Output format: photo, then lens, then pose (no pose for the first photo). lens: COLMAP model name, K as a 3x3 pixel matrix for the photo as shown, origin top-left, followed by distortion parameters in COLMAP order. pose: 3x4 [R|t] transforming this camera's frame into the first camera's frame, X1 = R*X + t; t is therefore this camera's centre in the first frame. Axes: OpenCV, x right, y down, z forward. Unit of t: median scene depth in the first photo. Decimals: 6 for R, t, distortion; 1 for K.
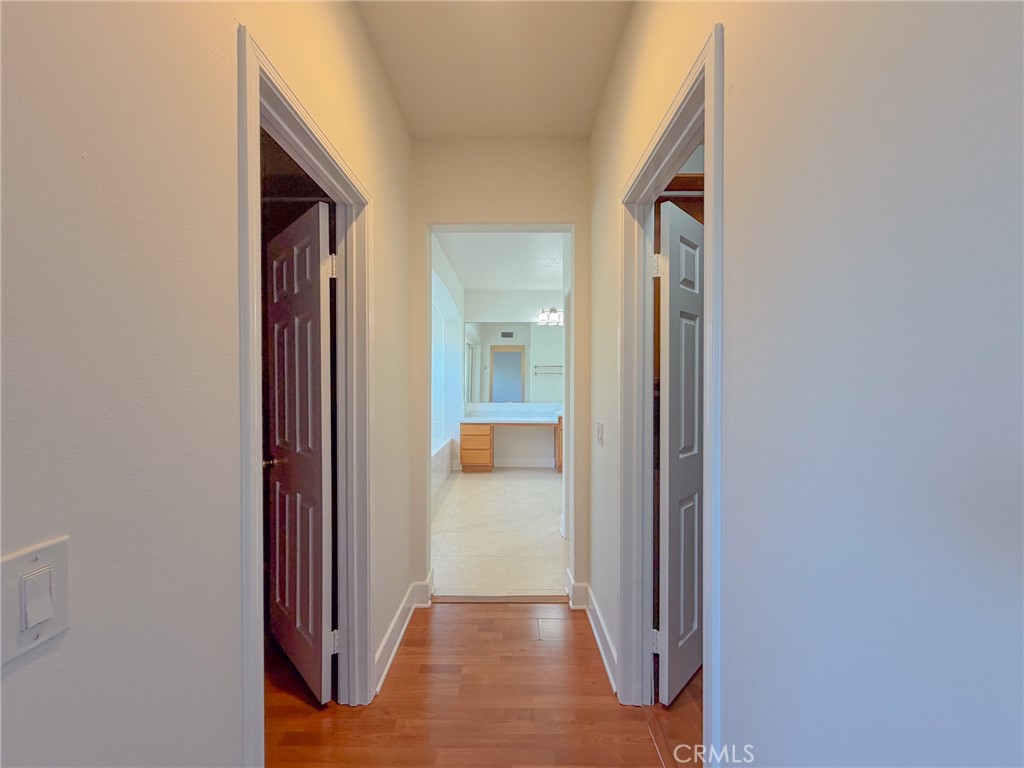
lens RADIAL K [[408.4, 0, 509.5], [0, 408.4, 385.5], [0, 0, 1]] dist [-0.001264, -0.000091]
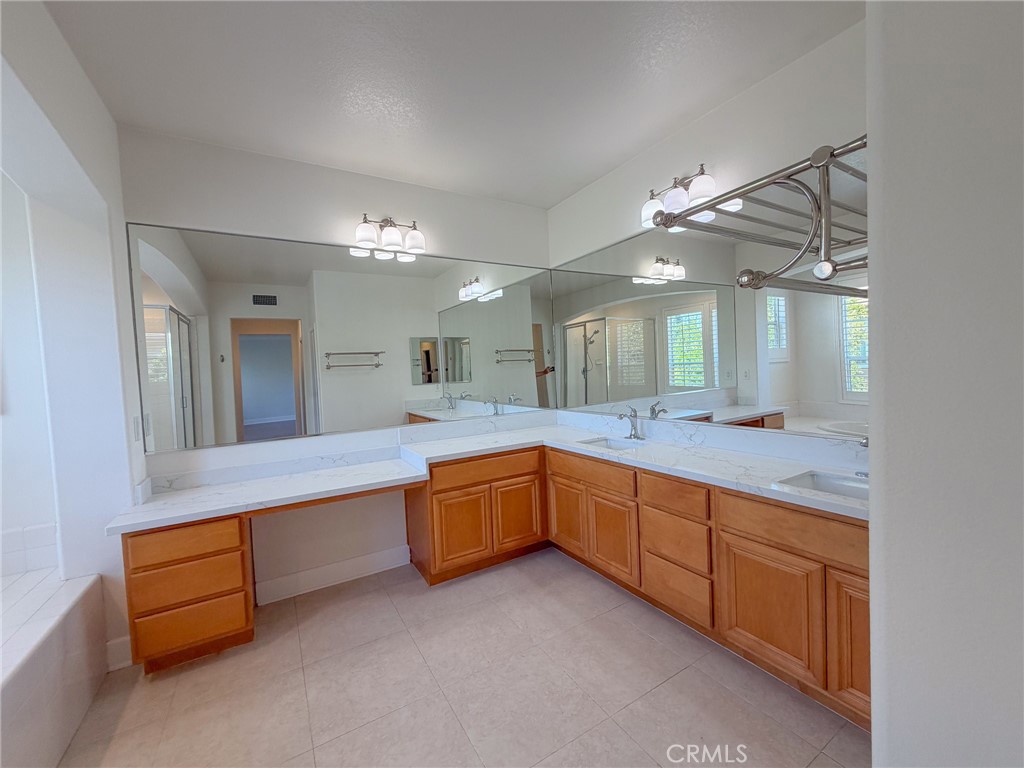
lens RADIAL K [[408.4, 0, 509.5], [0, 408.4, 385.5], [0, 0, 1]] dist [-0.001264, -0.000091]
pose [[0.855888, -0.056720, 0.514041, -0.020368], [0.047670, 0.998388, 0.030791, -0.012097], [-0.514959, -0.001849, 0.857213, 0.542848]]
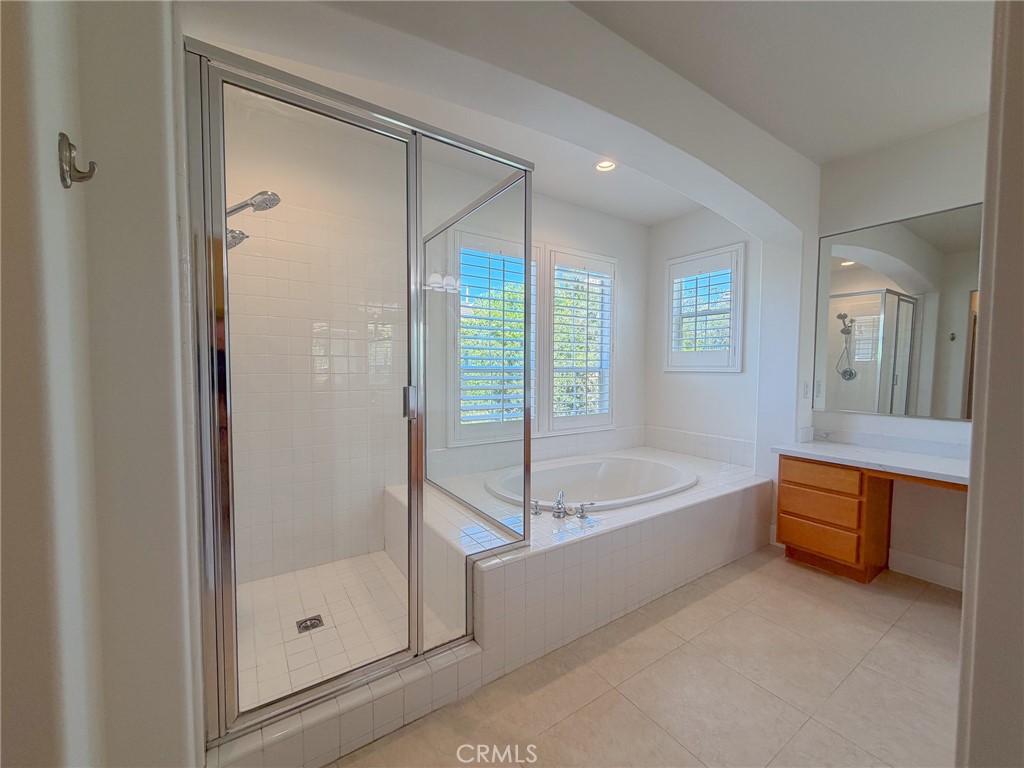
lens RADIAL K [[408.4, 0, 509.5], [0, 408.4, 385.5], [0, 0, 1]] dist [-0.001264, -0.000091]
pose [[0.561475, 0.044976, -0.826271, 0.080789], [-0.014431, 0.998902, 0.044567, -0.001292], [0.827368, -0.013099, 0.561507, 0.447654]]
